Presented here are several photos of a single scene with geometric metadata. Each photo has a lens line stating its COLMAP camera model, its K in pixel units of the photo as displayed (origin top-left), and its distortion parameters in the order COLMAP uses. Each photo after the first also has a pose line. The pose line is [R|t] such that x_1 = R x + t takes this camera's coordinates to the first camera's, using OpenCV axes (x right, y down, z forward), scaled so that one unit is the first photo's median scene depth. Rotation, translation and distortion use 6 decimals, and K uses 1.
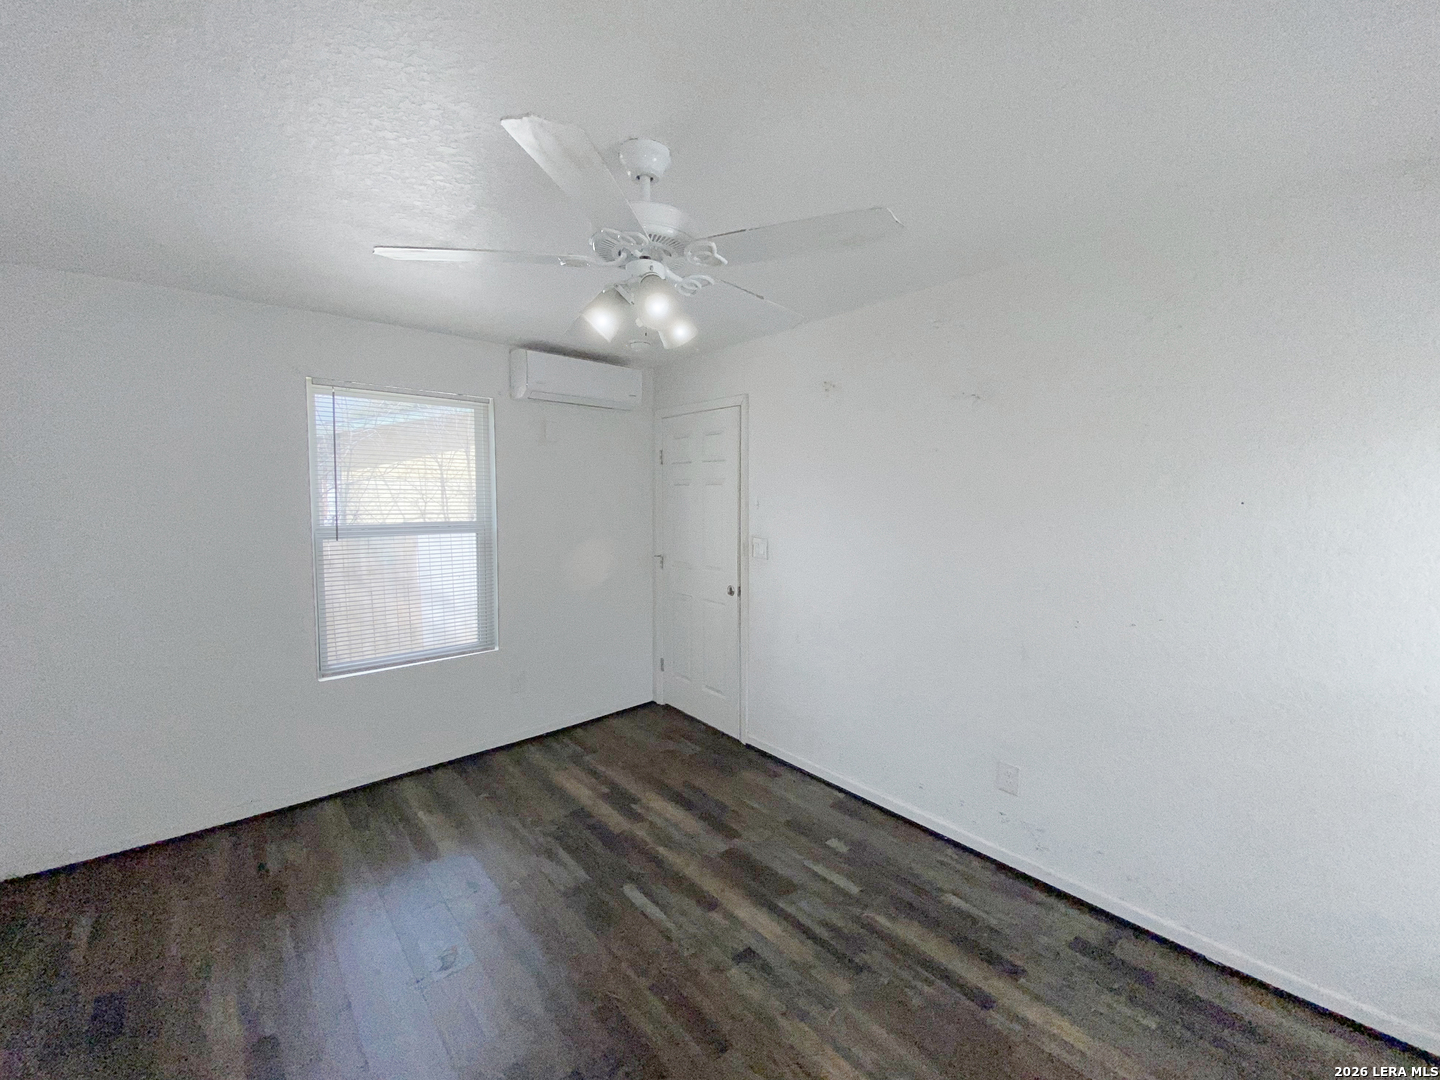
lens RADIAL K [[598.4, 0, 724.7], [0, 598.4, 521.1], [0, 0, 1]] dist [0.015784, -0.021235]
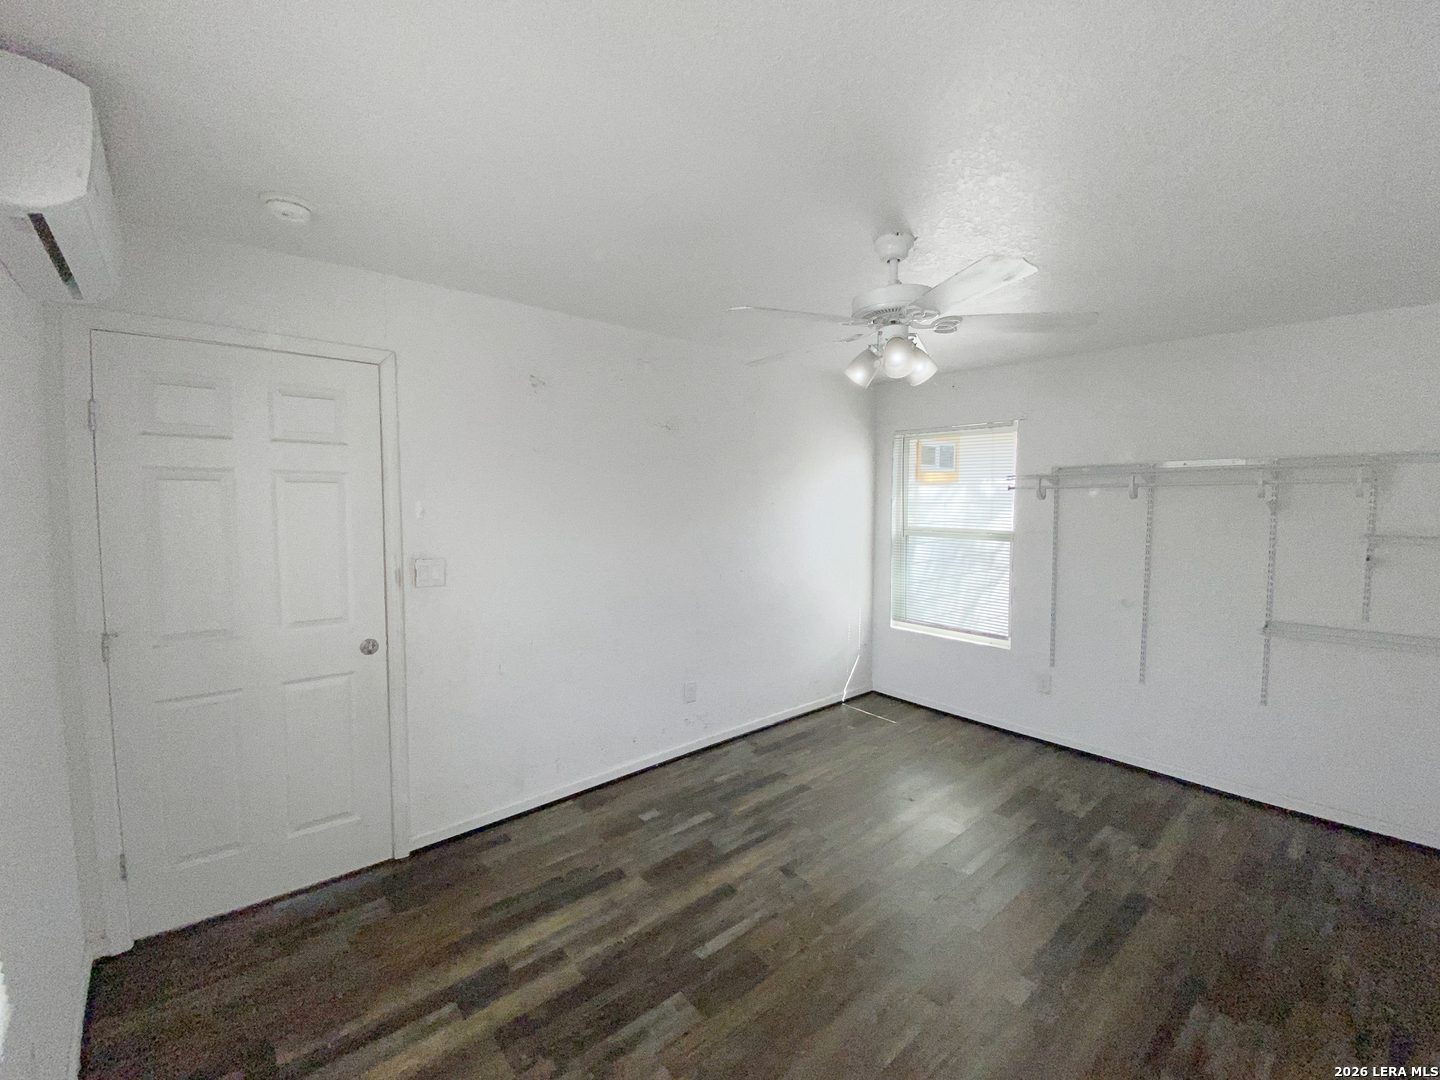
lens RADIAL K [[598.4, 0, 724.7], [0, 598.4, 521.1], [0, 0, 1]] dist [0.015784, -0.021235]
pose [[0.007497, -0.052822, 0.998576, -0.866492], [0.053677, 0.997185, 0.052346, -0.048315], [-0.998530, 0.053209, 0.010311, 0.804797]]
